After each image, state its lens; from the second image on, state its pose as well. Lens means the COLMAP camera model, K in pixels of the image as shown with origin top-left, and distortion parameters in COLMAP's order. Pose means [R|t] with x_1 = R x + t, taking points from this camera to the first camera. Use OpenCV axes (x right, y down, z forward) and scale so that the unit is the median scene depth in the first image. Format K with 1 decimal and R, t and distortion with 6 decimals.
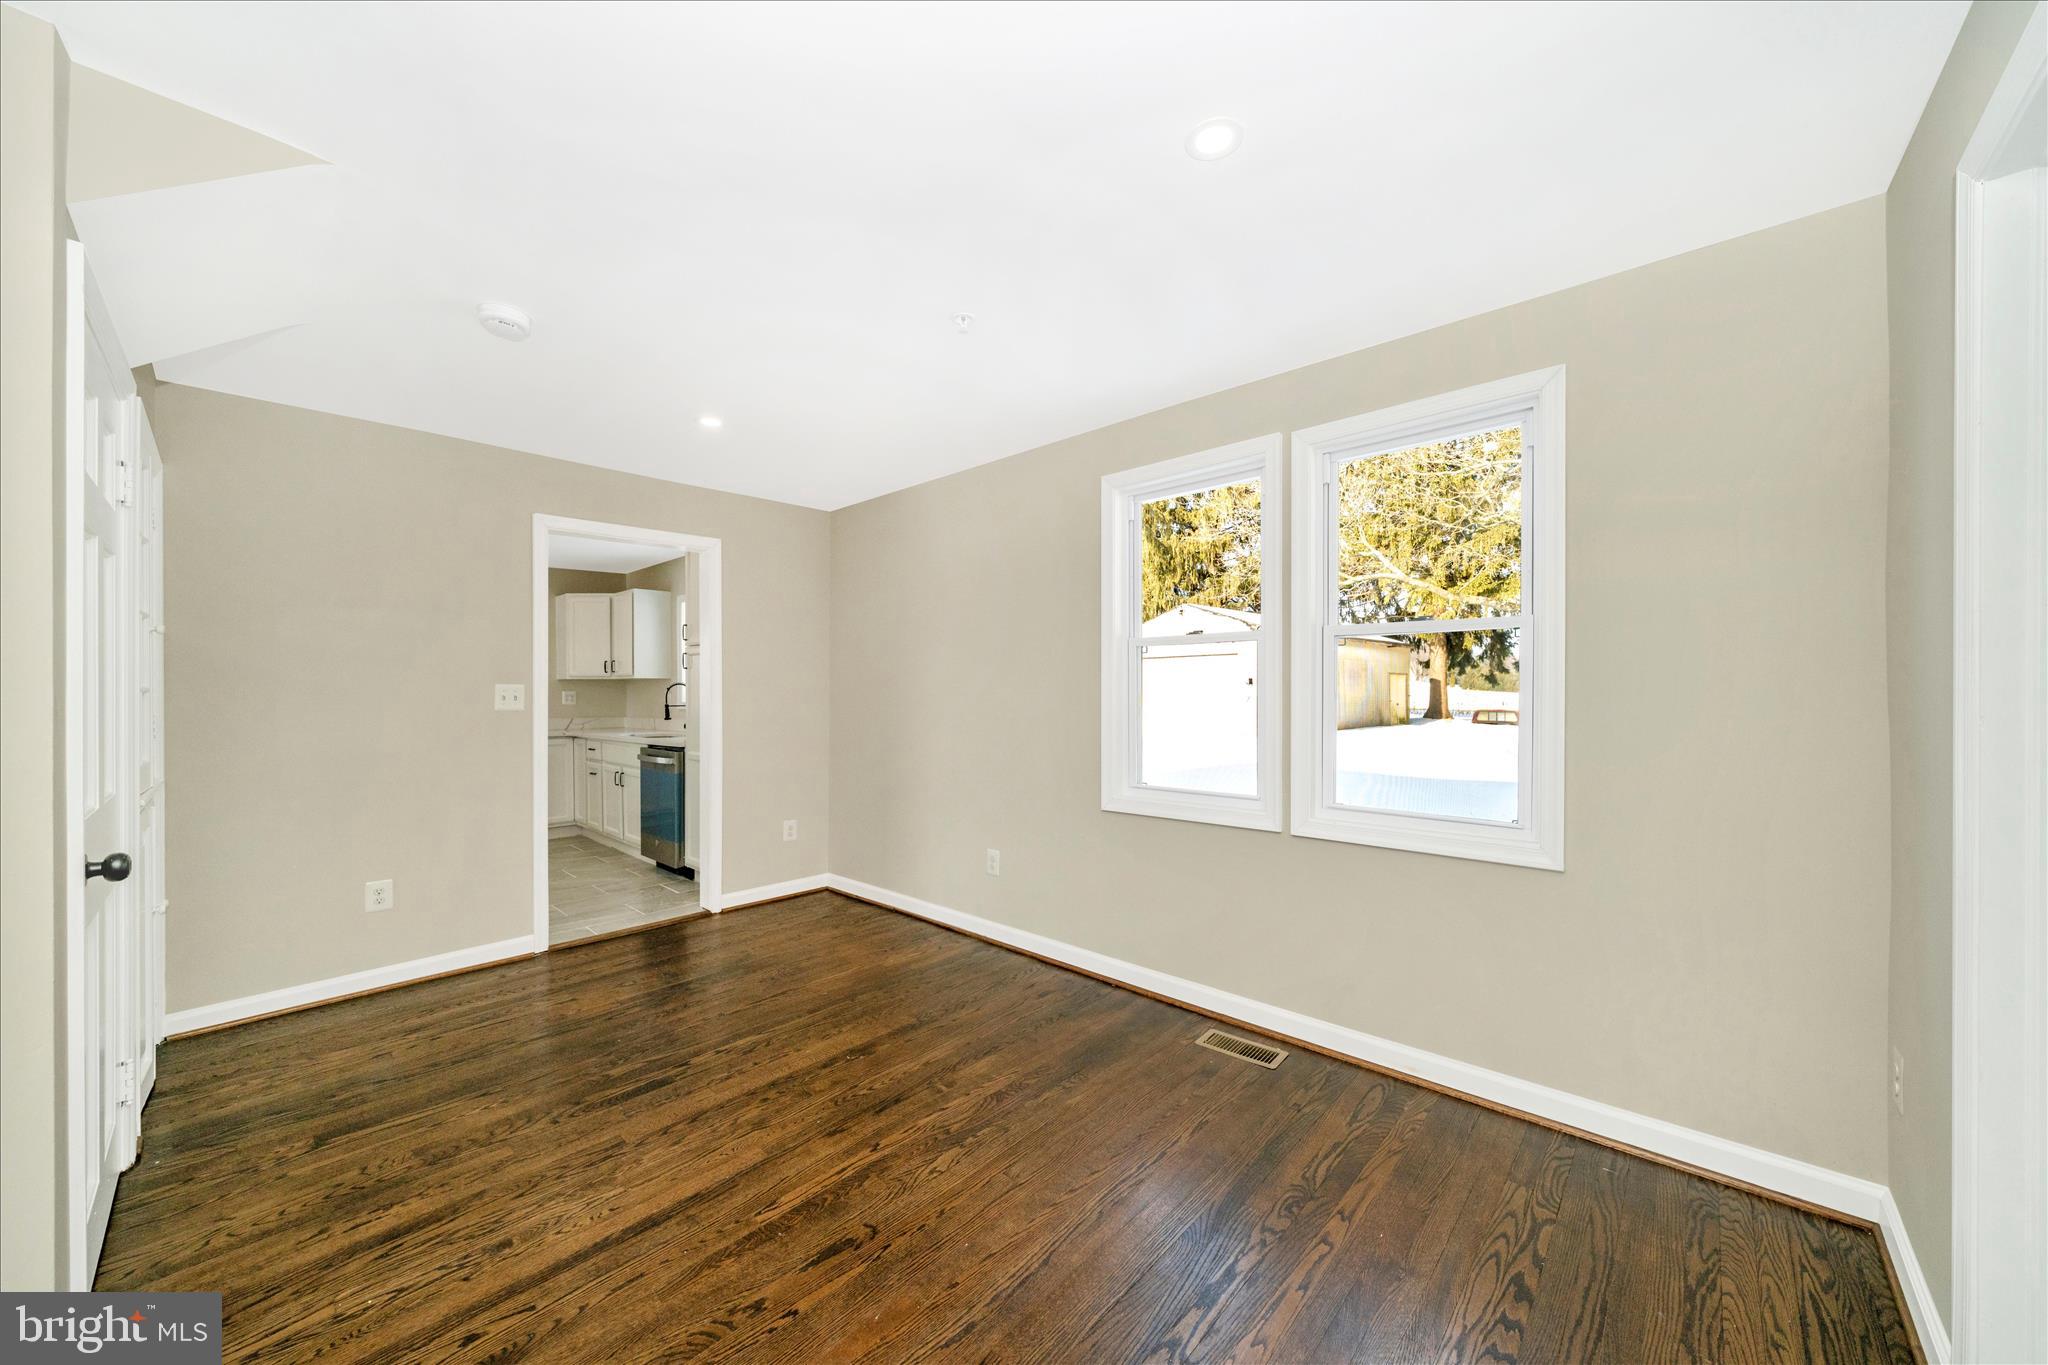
lens RADIAL K [[733.0, 0, 1021.5], [0, 733.0, 697.1], [0, 0, 1]] dist [-0.006248, 0.000150]
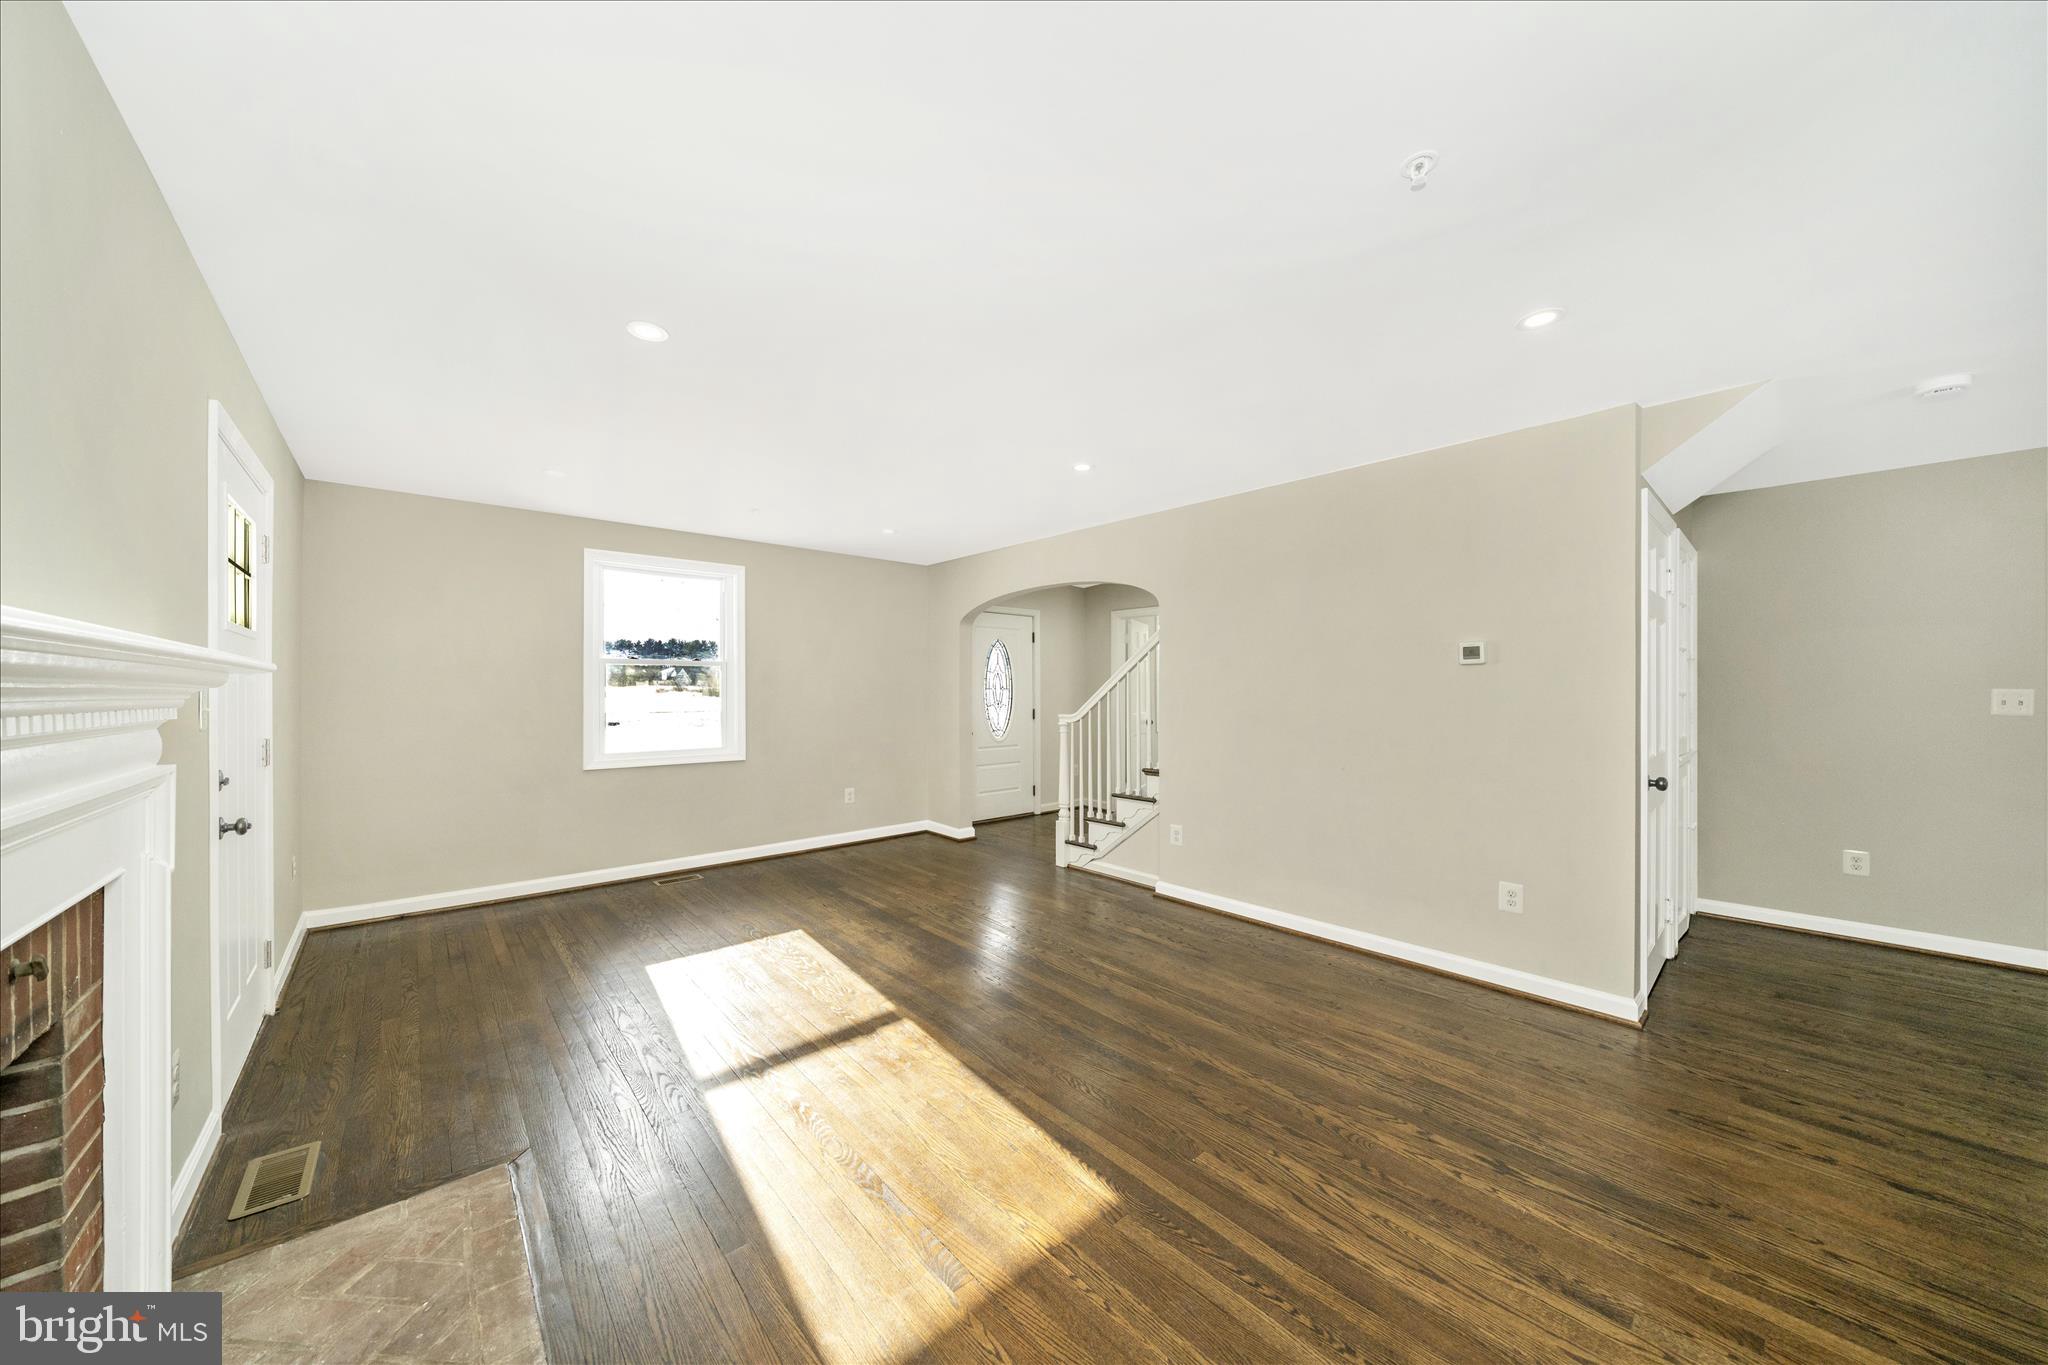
lens RADIAL K [[690.1, 0, 1024.0], [0, 690.1, 682.5], [0, 0, 1]] dist [-0.003850, -0.000261]
pose [[-0.095375, -0.009557, -0.995396, 0.543179], [-0.008592, 0.999925, -0.008777, -0.010232], [0.995404, 0.007715, -0.095450, -0.383171]]
